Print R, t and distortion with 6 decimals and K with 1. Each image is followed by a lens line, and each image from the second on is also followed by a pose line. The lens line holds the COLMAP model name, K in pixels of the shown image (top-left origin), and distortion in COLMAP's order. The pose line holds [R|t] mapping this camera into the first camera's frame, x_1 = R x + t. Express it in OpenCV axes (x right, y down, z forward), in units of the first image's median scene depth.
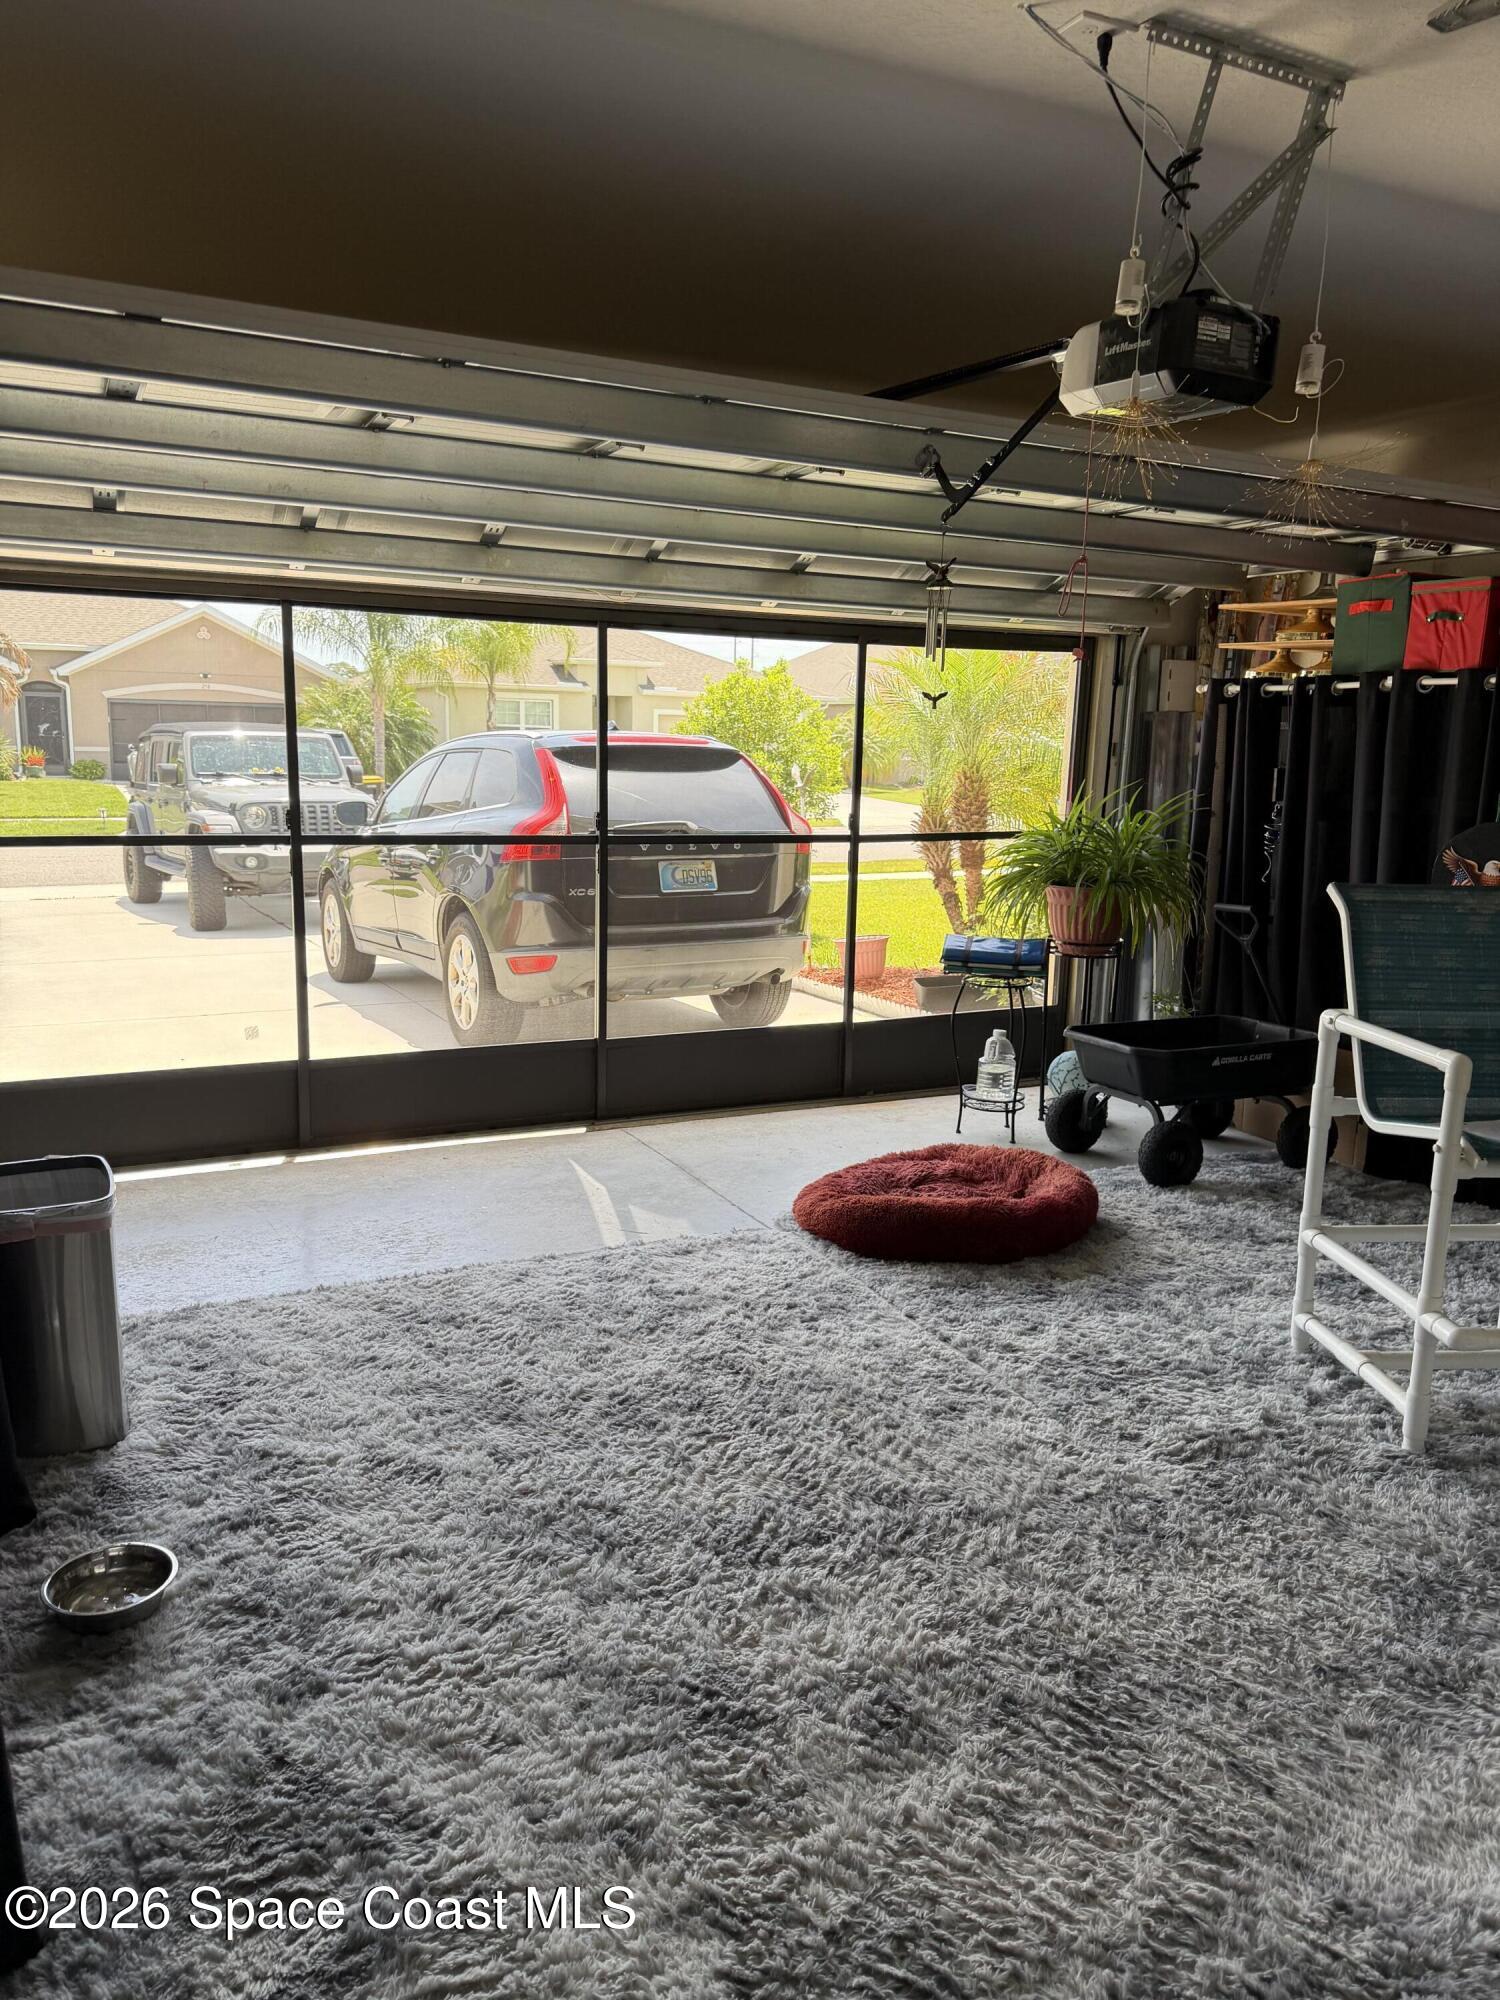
lens RADIAL K [[1388.0, 0, 737.9], [0, 1388.0, 1018.0], [0, 0, 1]] dist [0.058473, -0.073120]
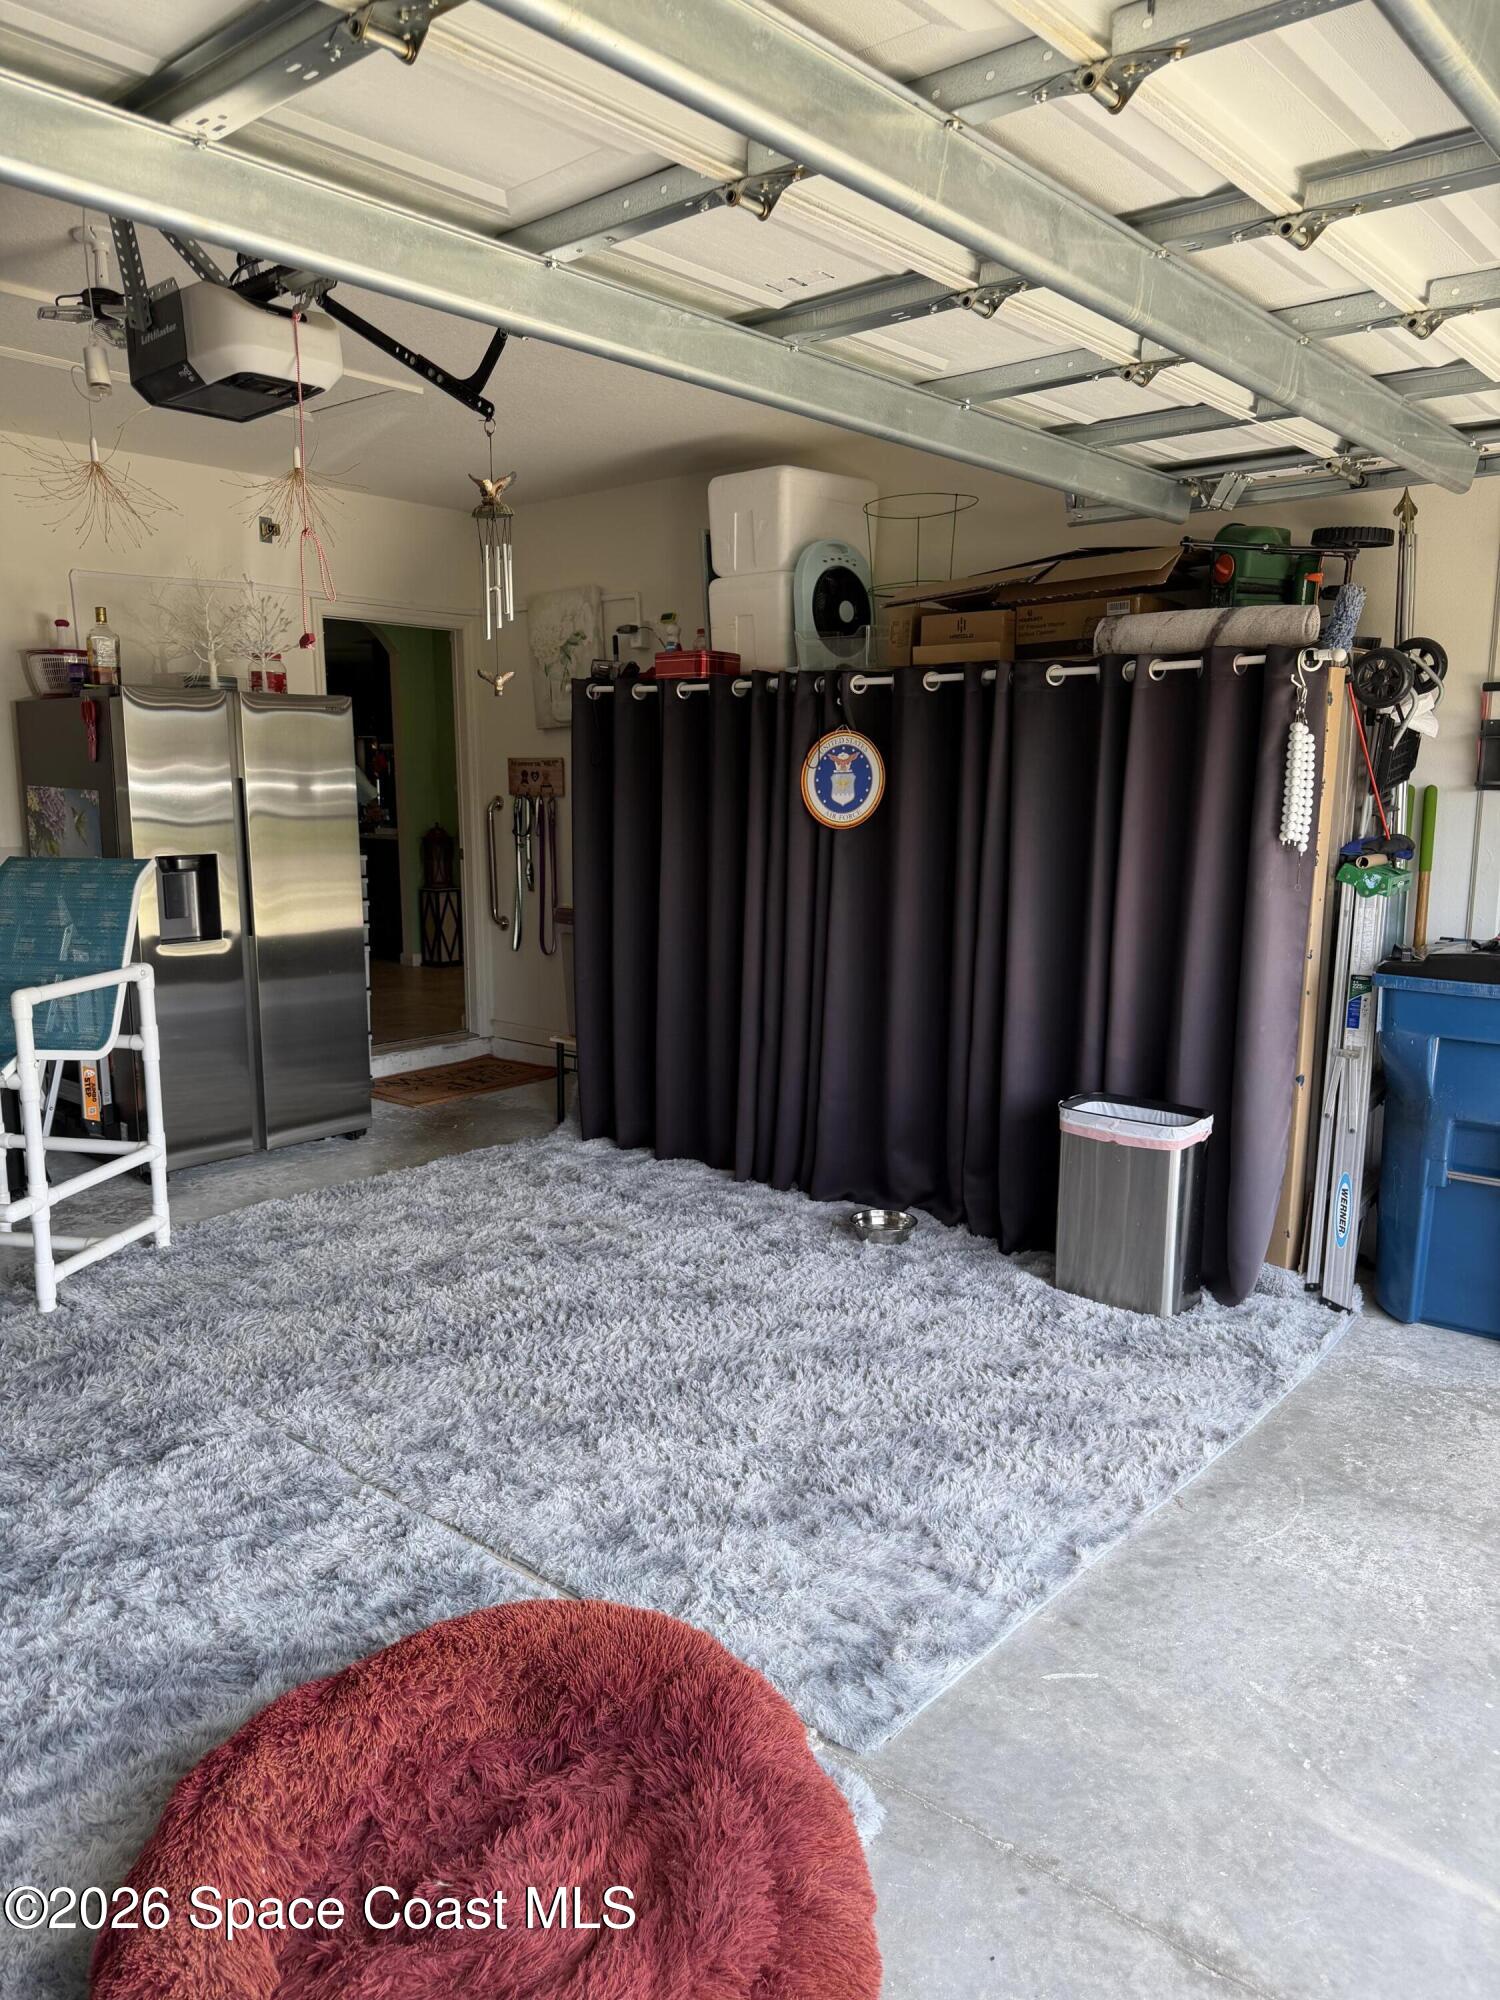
lens RADIAL K [[1388.0, 0, 738.2], [0, 1388.0, 1015.9], [0, 0, 1]] dist [0.058473, -0.073120]
pose [[-0.920583, 0.050188, -0.387309, 0.279986], [-0.089882, 0.937861, 0.335169, -0.293812], [0.380063, 0.343363, -0.858868, 1.569953]]
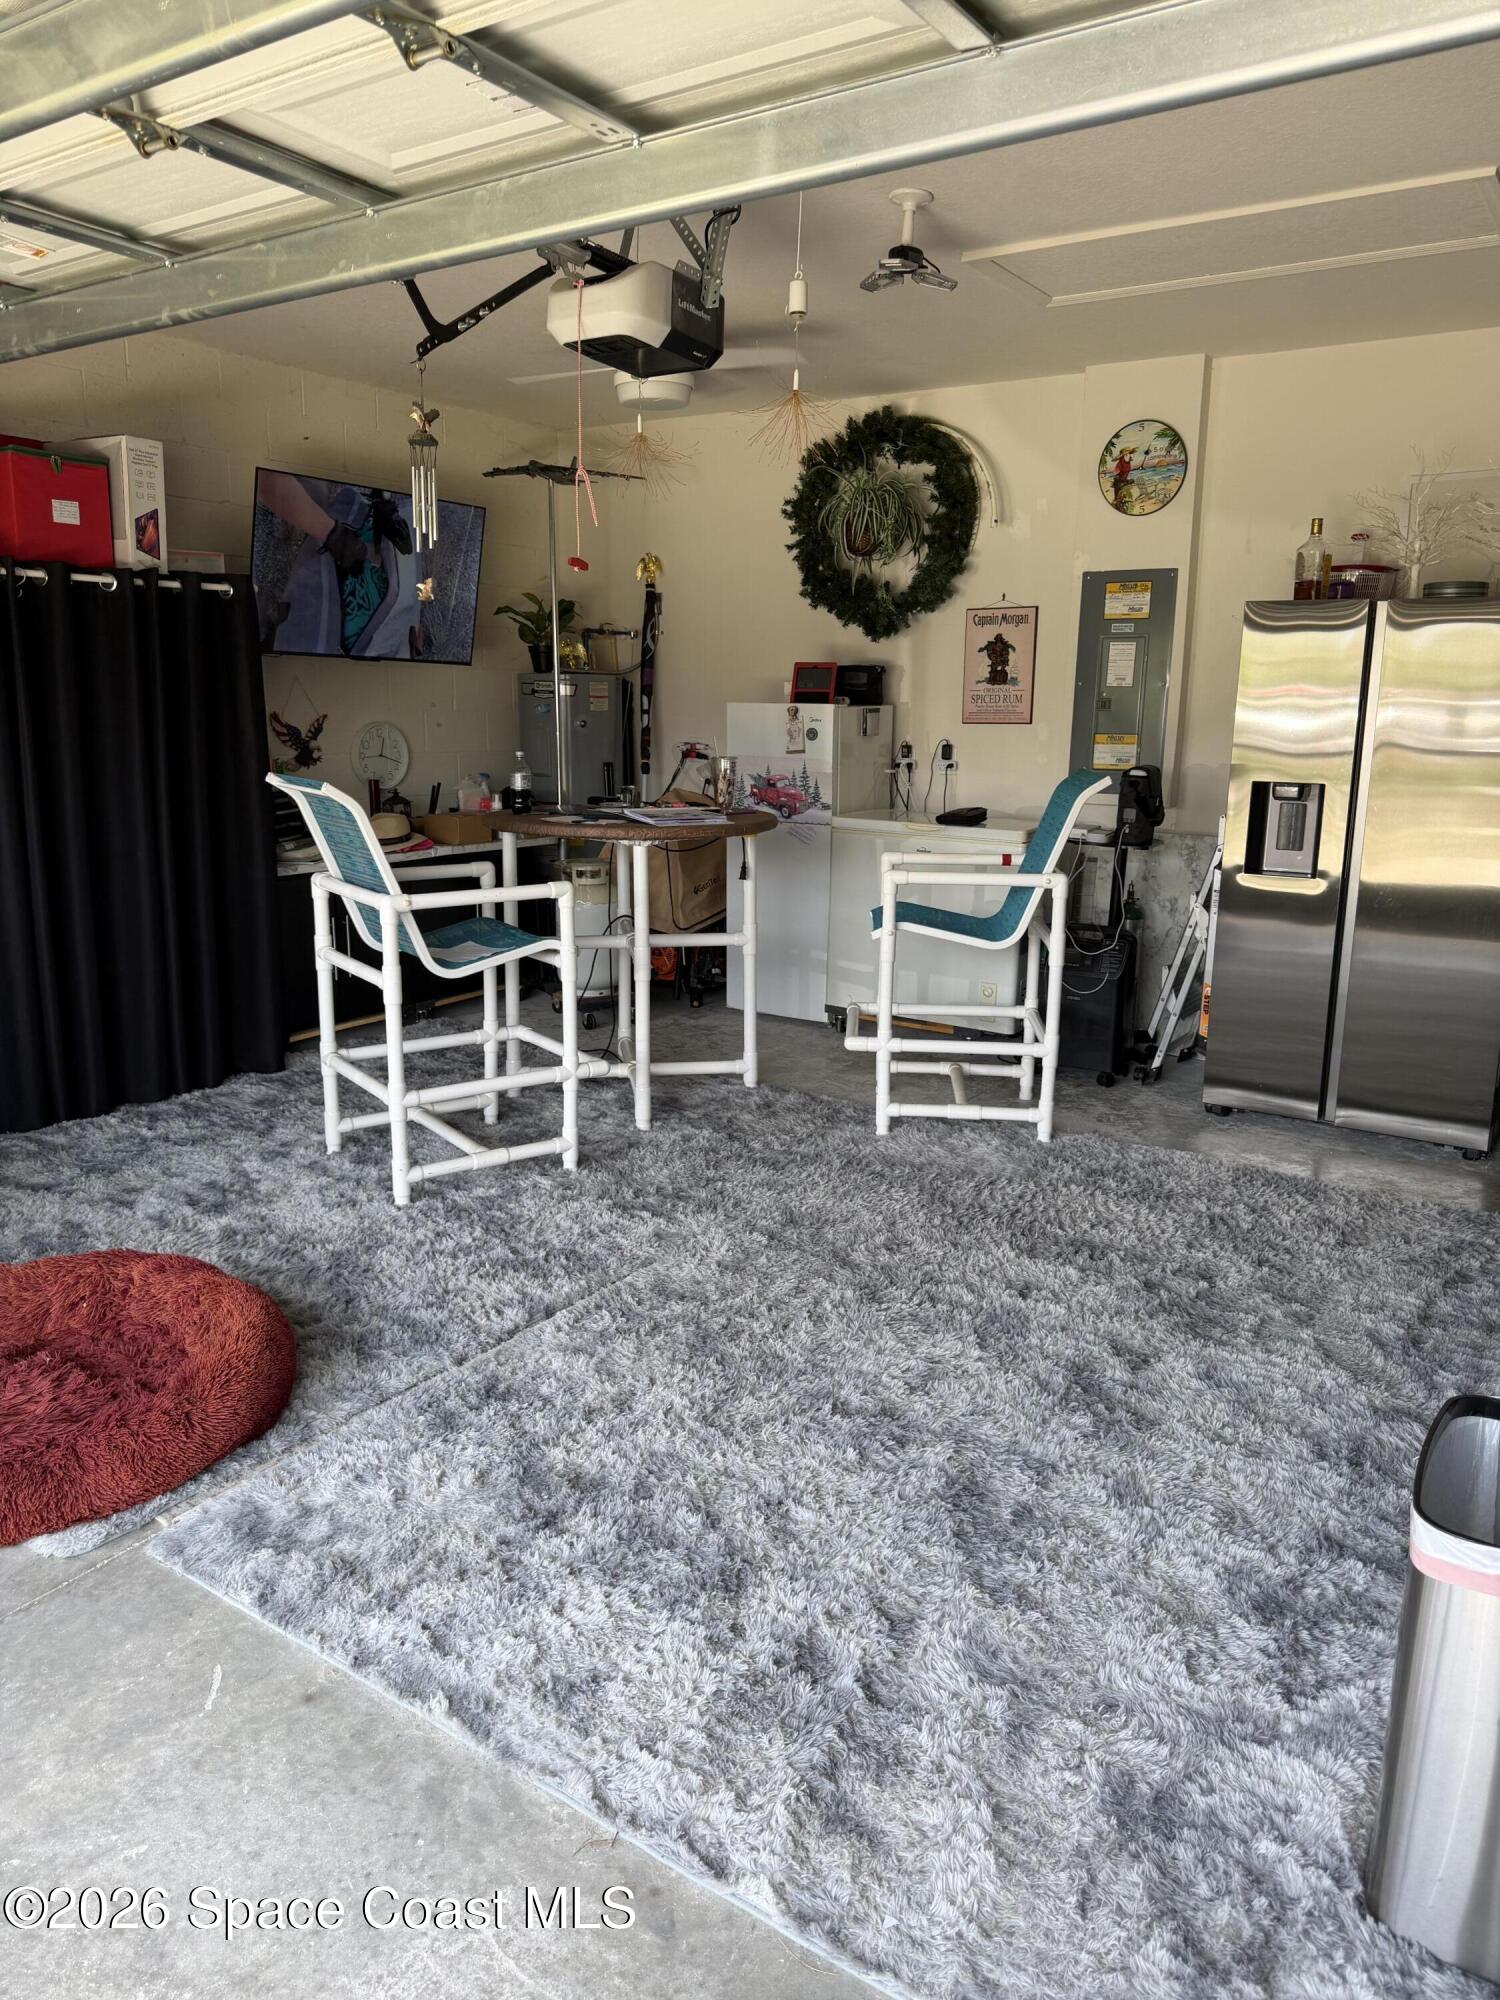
lens RADIAL K [[1388.0, 0, 750.5], [0, 1388.0, 992.3], [0, 0, 1]] dist [0.058473, -0.073120]
pose [[-0.510023, -0.202635, 0.835952, -0.606271], [0.138512, 0.939824, 0.312322, -0.220904], [-0.848935, 0.275081, -0.451265, 1.181378]]
